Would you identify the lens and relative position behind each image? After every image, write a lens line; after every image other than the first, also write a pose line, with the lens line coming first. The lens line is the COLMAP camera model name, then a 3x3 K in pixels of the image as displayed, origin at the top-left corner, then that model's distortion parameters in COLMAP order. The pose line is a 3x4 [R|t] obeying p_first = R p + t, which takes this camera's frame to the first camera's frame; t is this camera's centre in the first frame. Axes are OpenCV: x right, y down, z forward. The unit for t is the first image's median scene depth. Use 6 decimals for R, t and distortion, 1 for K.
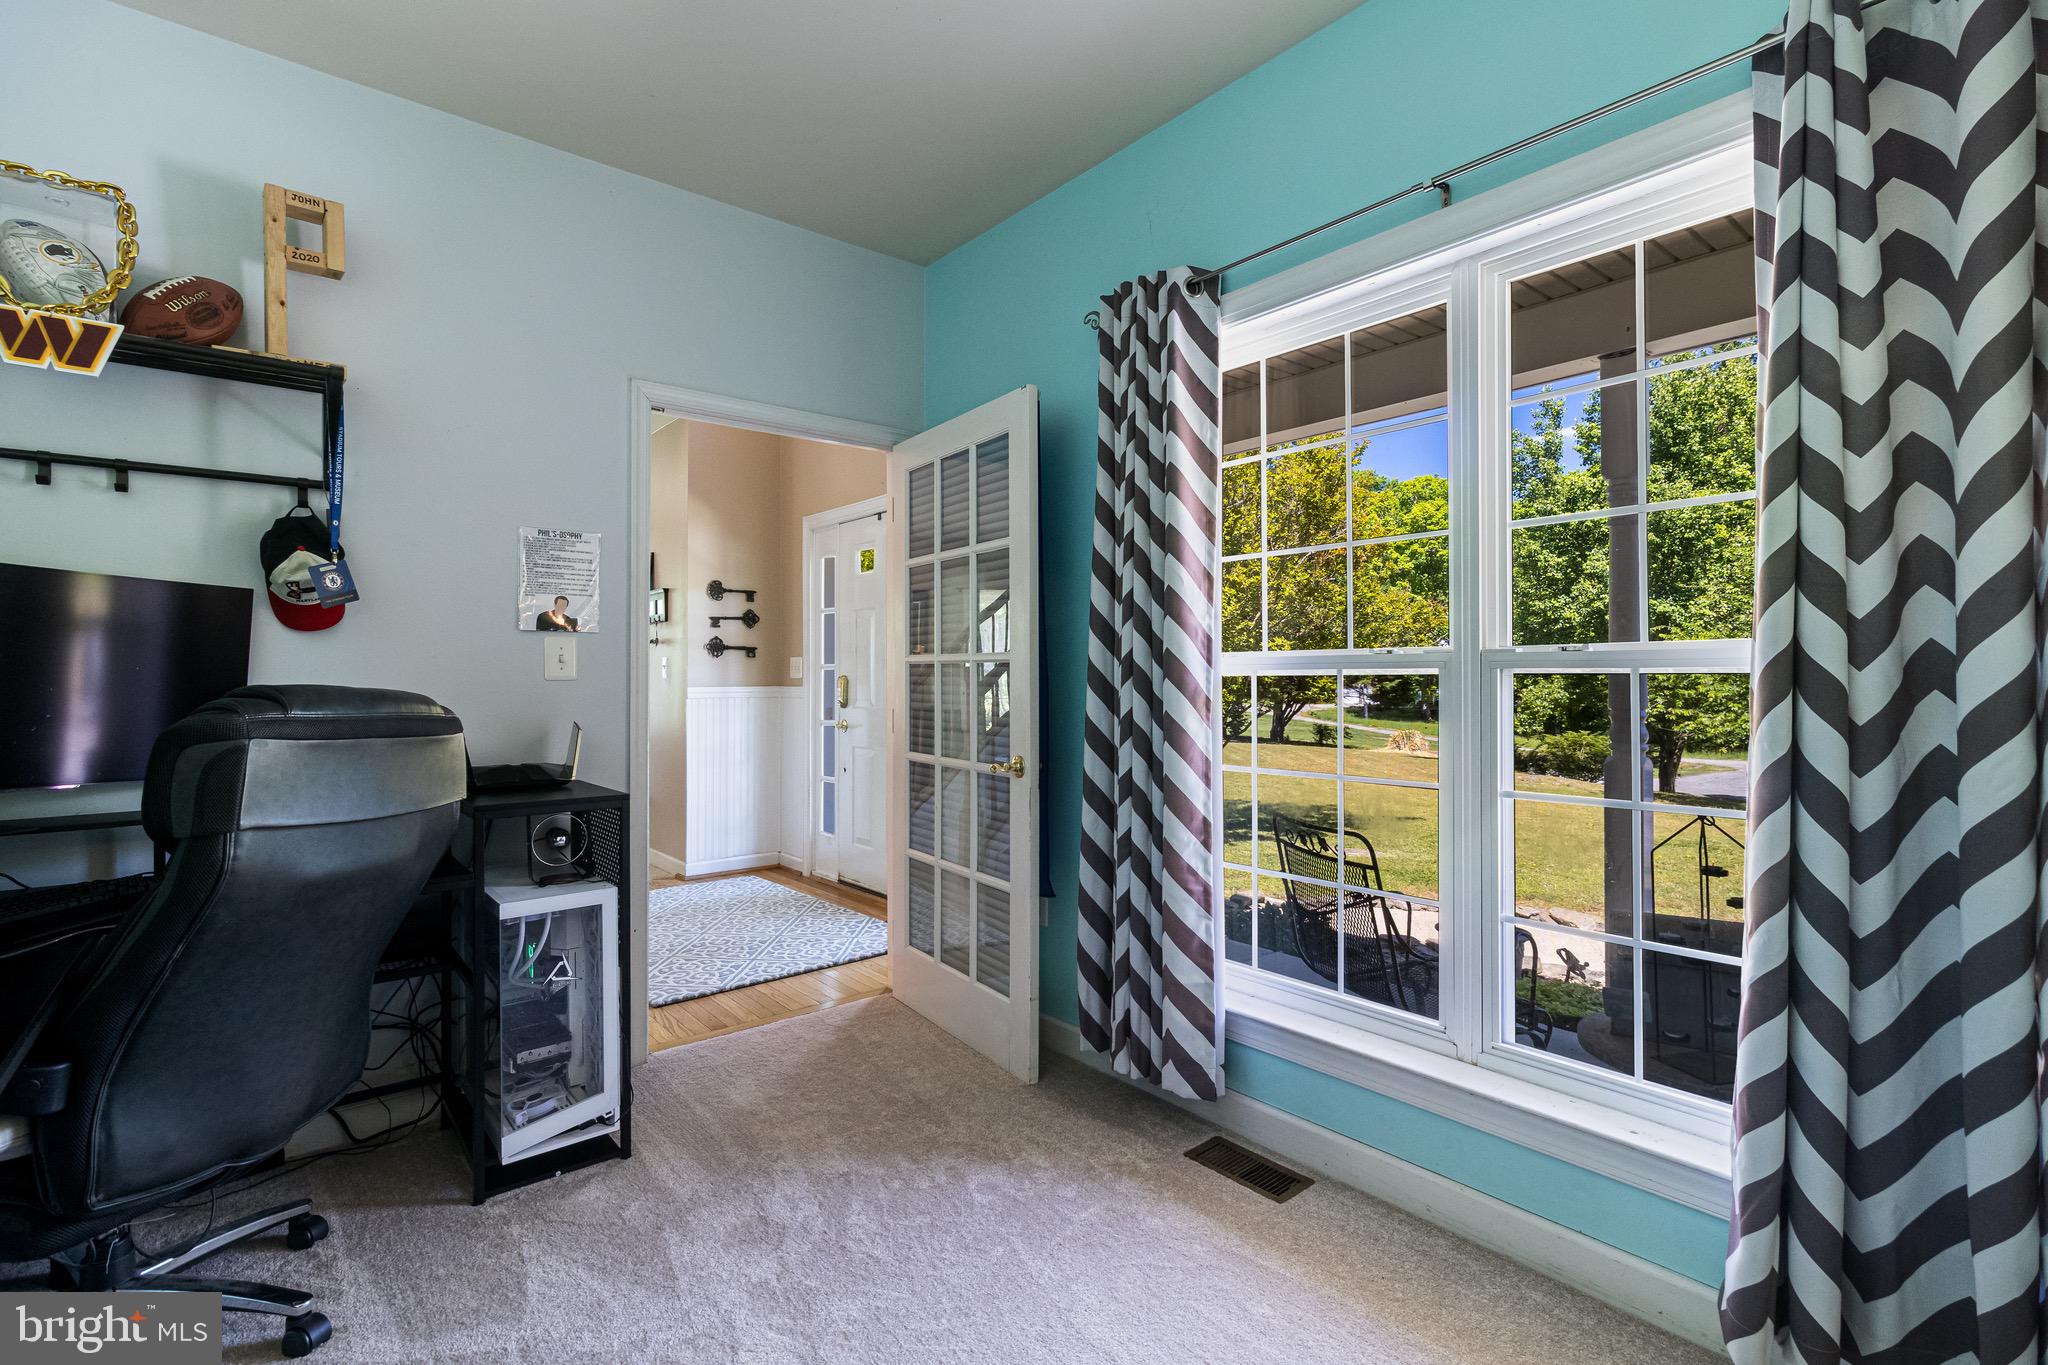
lens RADIAL K [[942.2, 0, 1022.2], [0, 942.2, 679.2], [0, 0, 1]] dist [-0.001518, 0.000237]
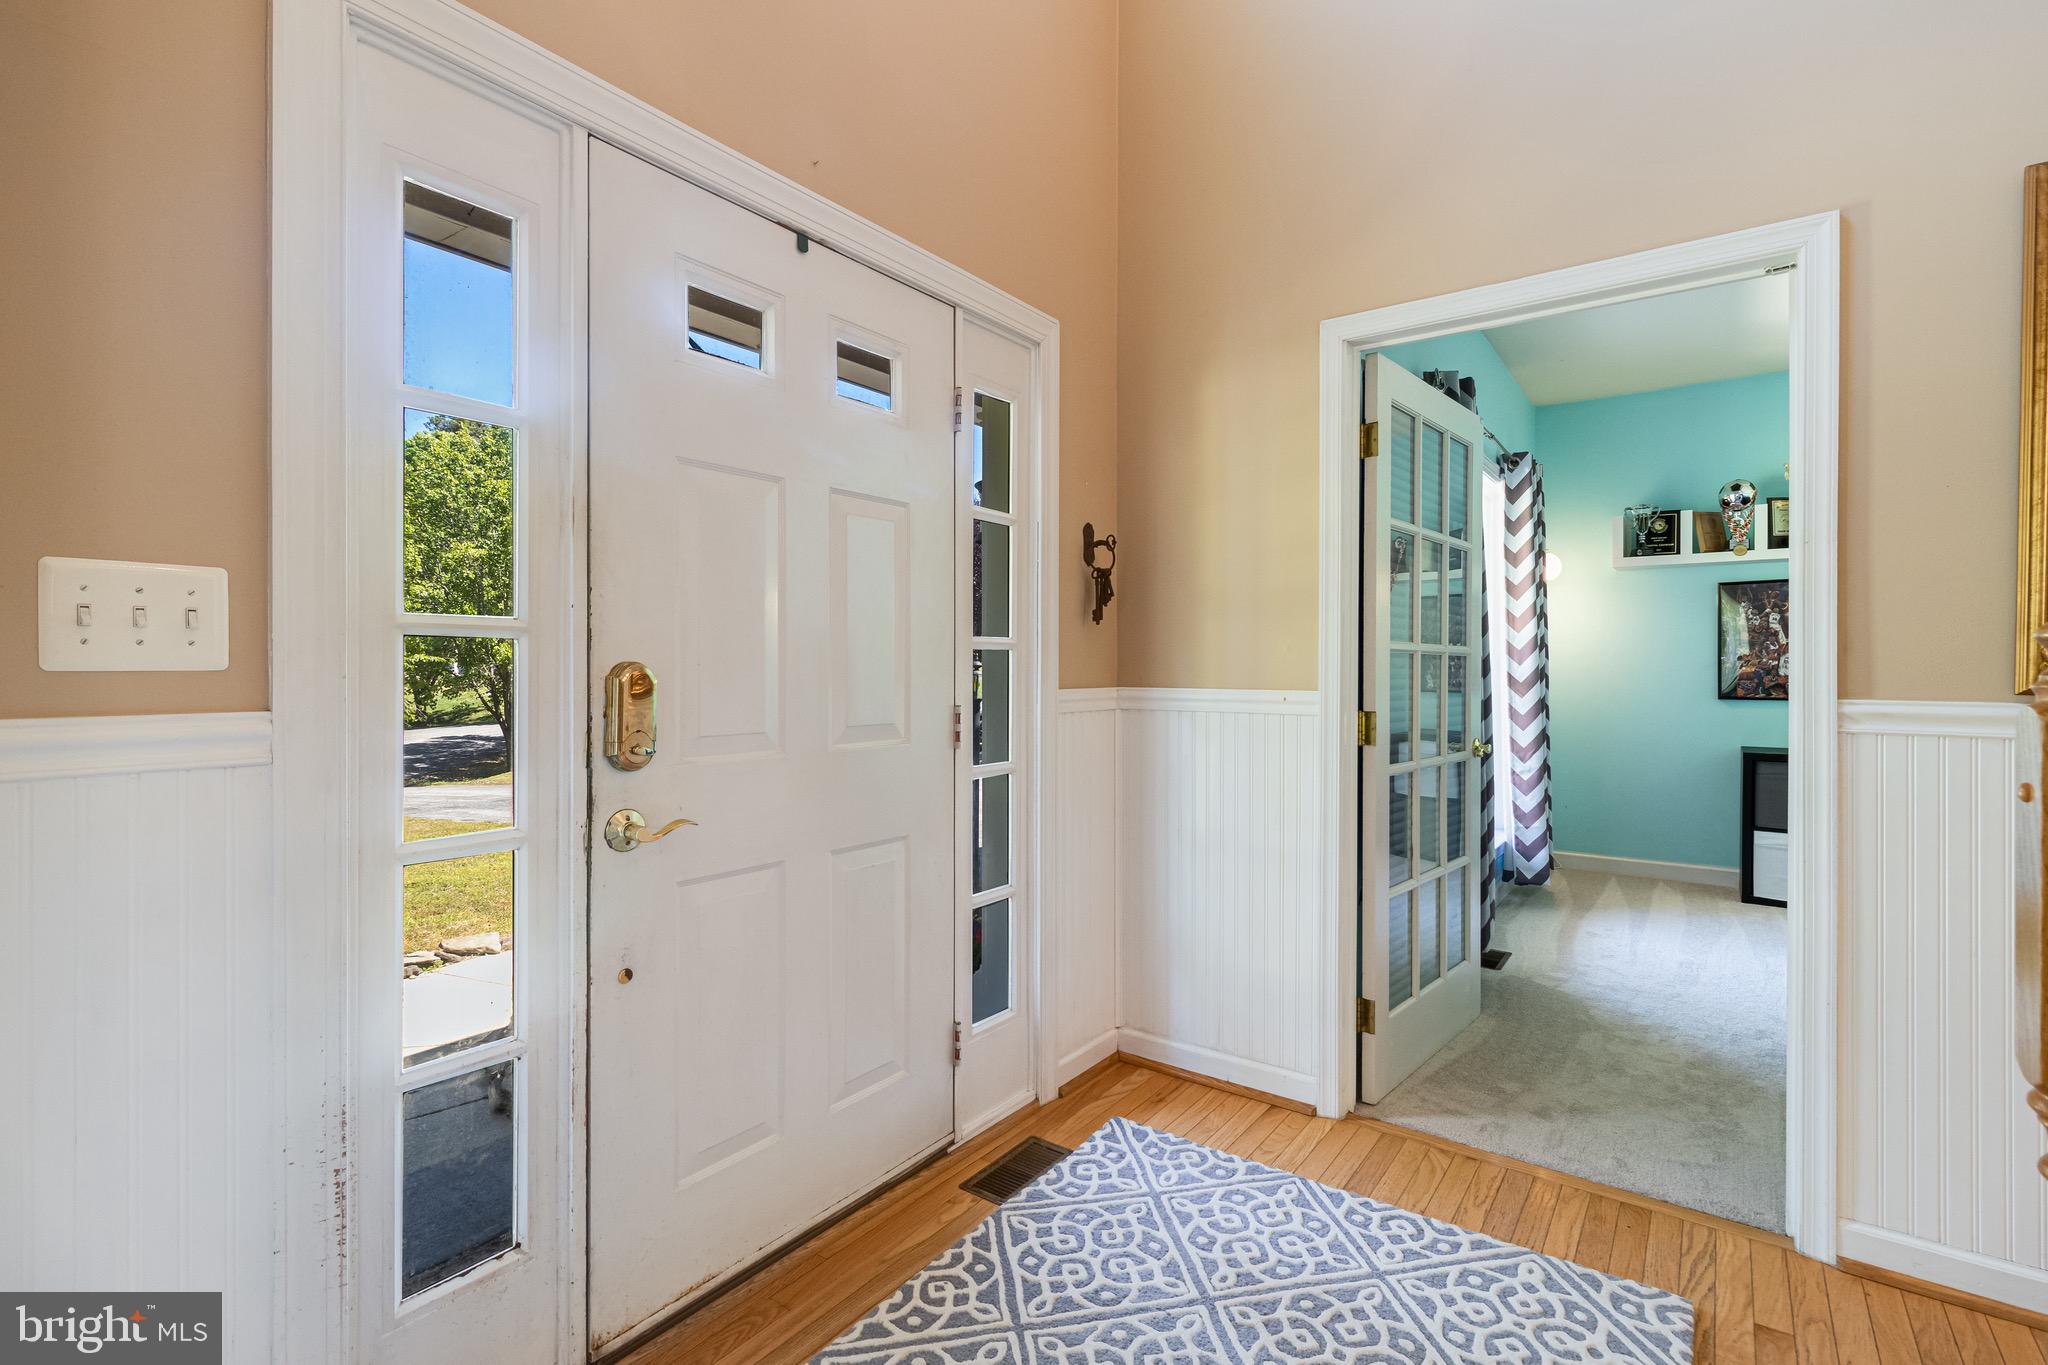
lens RADIAL K [[942.2, 0, 1028.6], [0, 942.2, 669.6], [0, 0, 1]] dist [-0.001518, 0.000237]
pose [[-0.252488, -0.000846, 0.967600, -0.743728], [-0.002107, 0.999998, 0.000325, -0.001593], [-0.967598, -0.001956, -0.252490, 1.382208]]
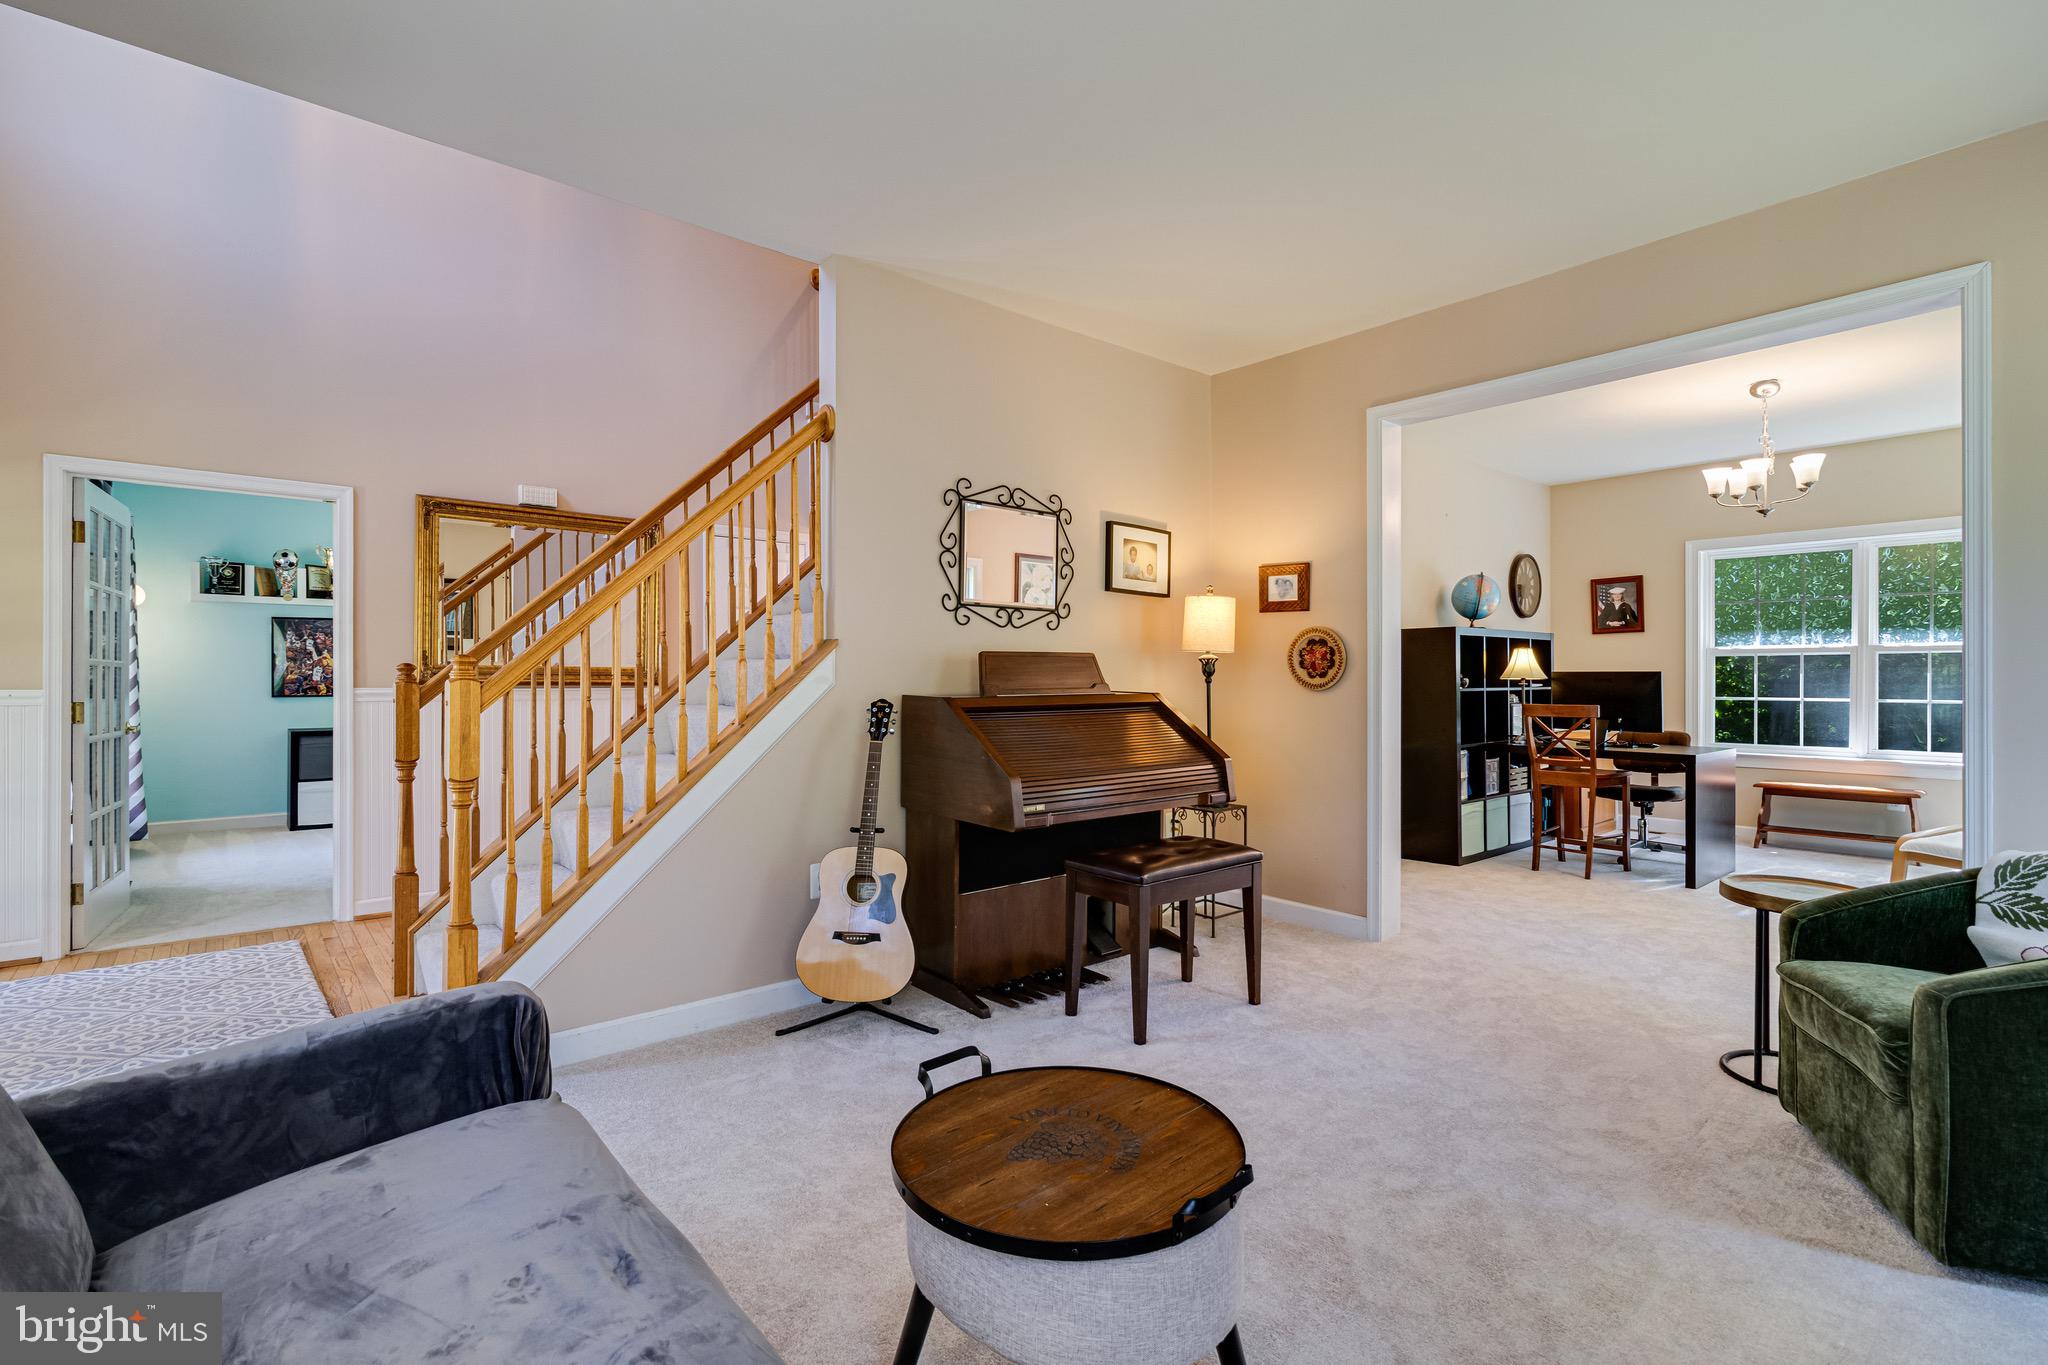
lens RADIAL K [[942.2, 0, 1030.4], [0, 942.2, 675.5], [0, 0, 1]] dist [-0.001518, 0.000237]
pose [[-0.999666, 0.002646, -0.025707, -1.233352], [0.002723, 0.999992, -0.002953, 0.004152], [0.025699, -0.003022, -0.999665, 2.110790]]
